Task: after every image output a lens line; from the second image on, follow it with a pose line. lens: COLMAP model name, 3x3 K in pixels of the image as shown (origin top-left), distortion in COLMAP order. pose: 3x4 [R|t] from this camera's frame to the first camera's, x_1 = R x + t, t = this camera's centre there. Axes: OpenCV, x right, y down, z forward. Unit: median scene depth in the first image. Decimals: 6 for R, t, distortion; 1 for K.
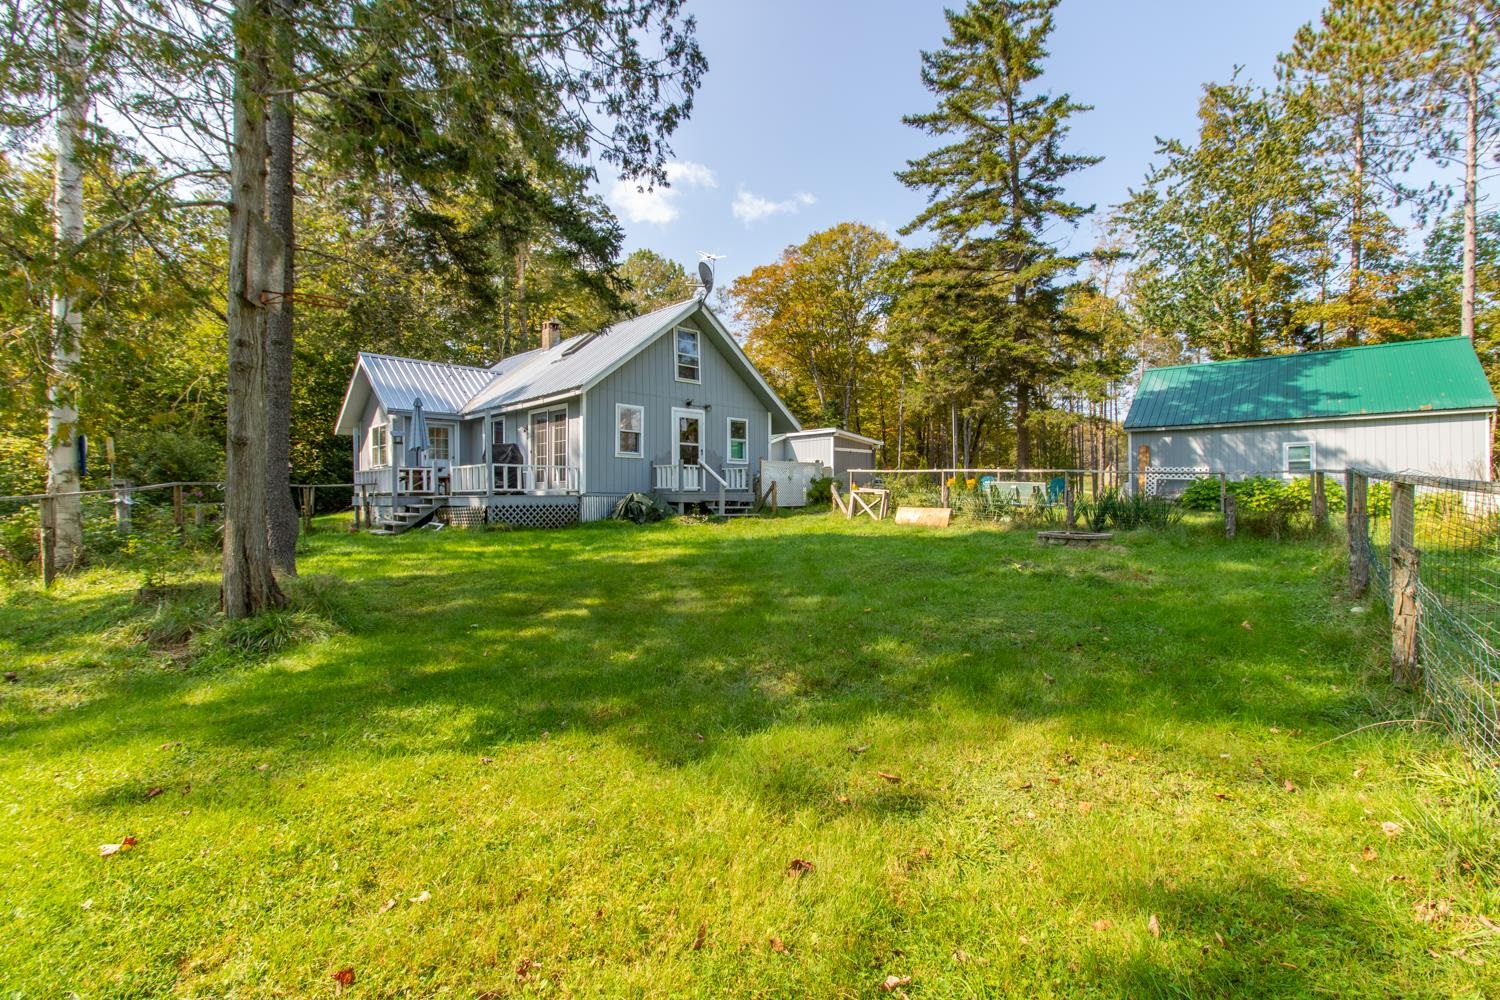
lens RADIAL K [[683.3, 0, 750.0], [0, 683.3, 500.0], [0, 0, 1]] dist [-0.000077, 0.000021]
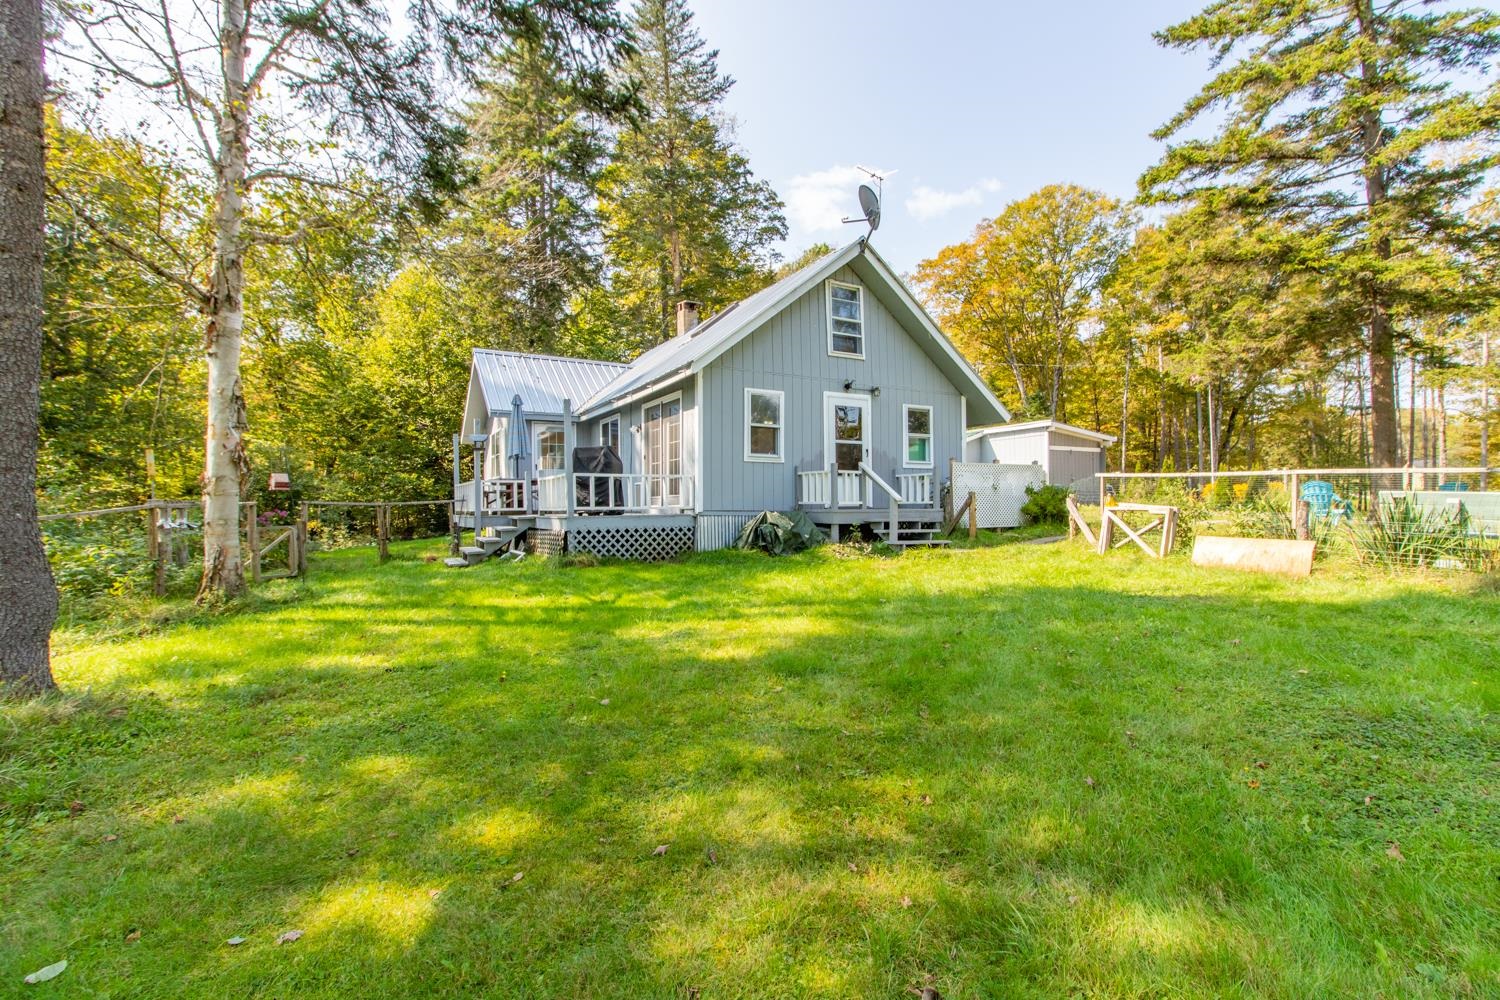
lens RADIAL K [[689.2, 0, 750.0], [0, 689.2, 500.0], [0, 0, 1]] dist [-0.004636, -0.000154]
pose [[0.964699, -0.006386, -0.263277, 0.002106], [0.003440, 0.999926, -0.011648, -0.012164], [0.263332, 0.010332, 0.964650, 0.268466]]
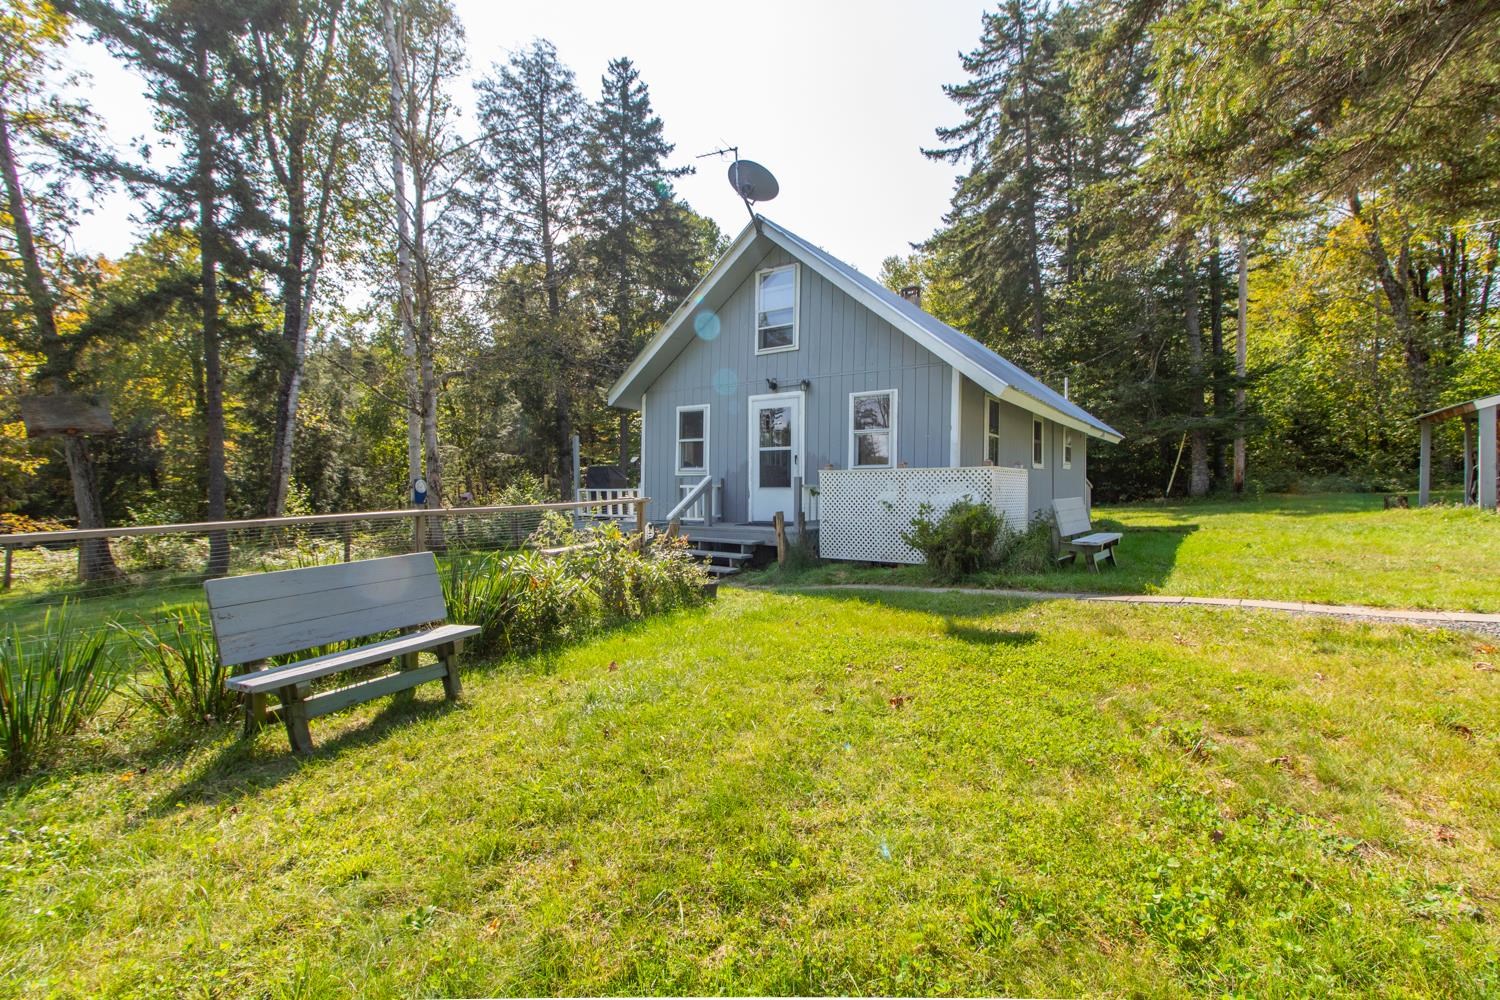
lens RADIAL K [[683.3, 0, 750.0], [0, 683.3, 500.0], [0, 0, 1]] dist [-0.000077, 0.000021]
pose [[0.157746, 0.019409, -0.987289, 0.546689], [-0.008390, 0.999797, 0.018315, -0.045800], [0.987444, 0.005394, 0.157877, 0.882768]]
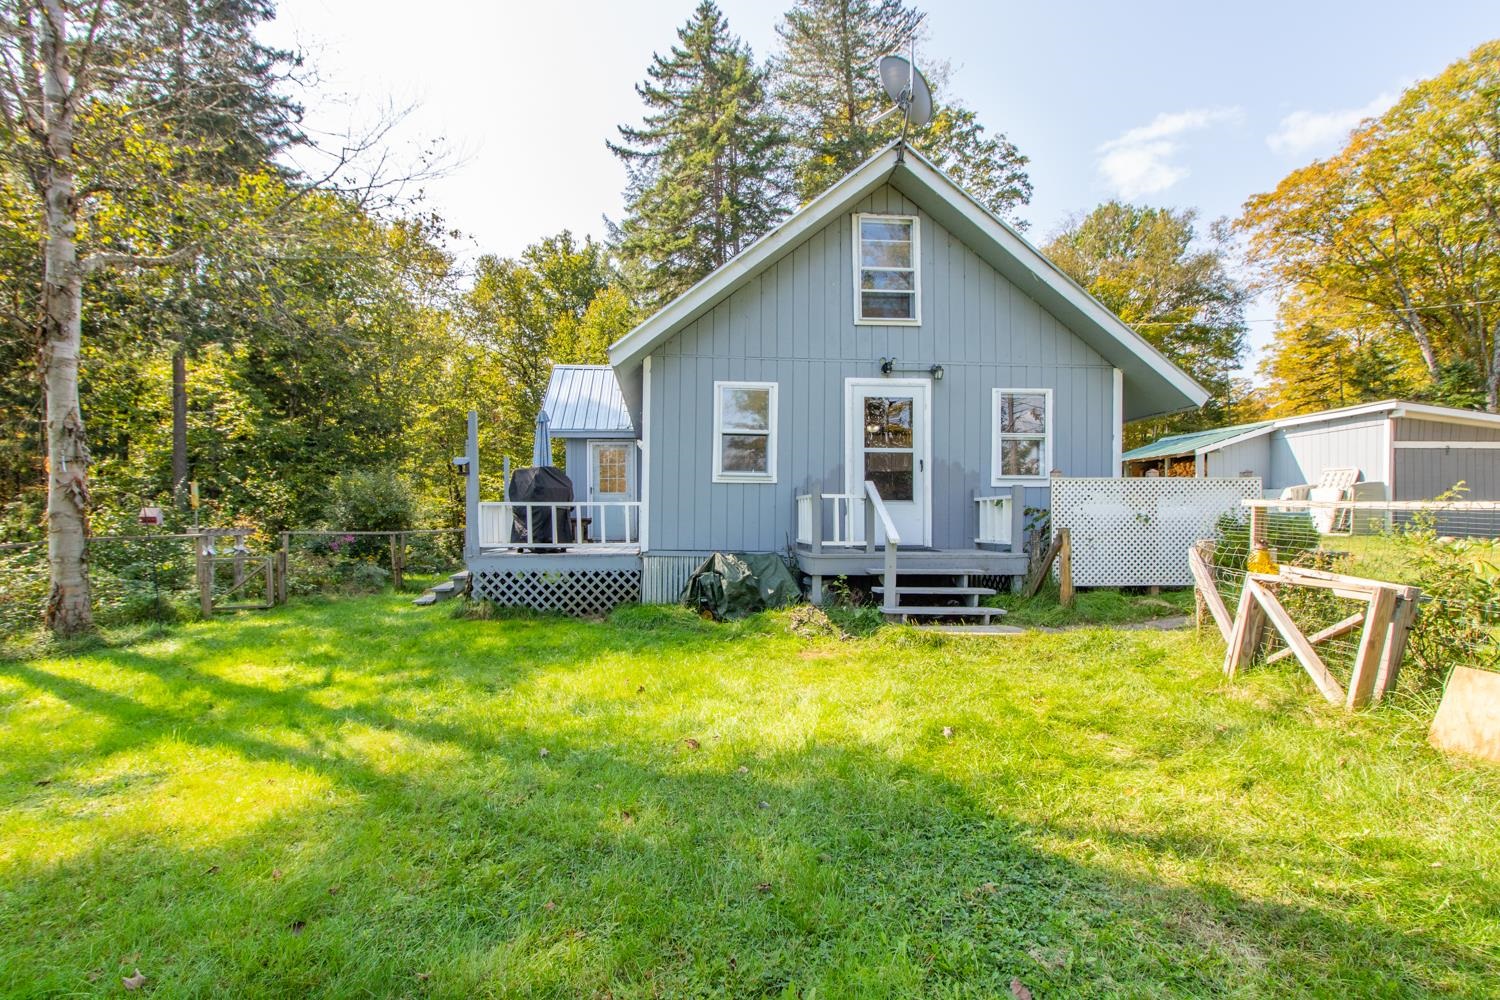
lens RADIAL K [[699.3, 0, 720.6], [0, 699.3, 523.9], [0, 0, 1]] dist [-0.000814, 0.000082]
pose [[0.752007, 0.004081, -0.659142, 0.152688], [-0.005156, 0.999987, 0.000309, -0.028817], [0.659135, 0.003166, 0.752018, 0.547323]]
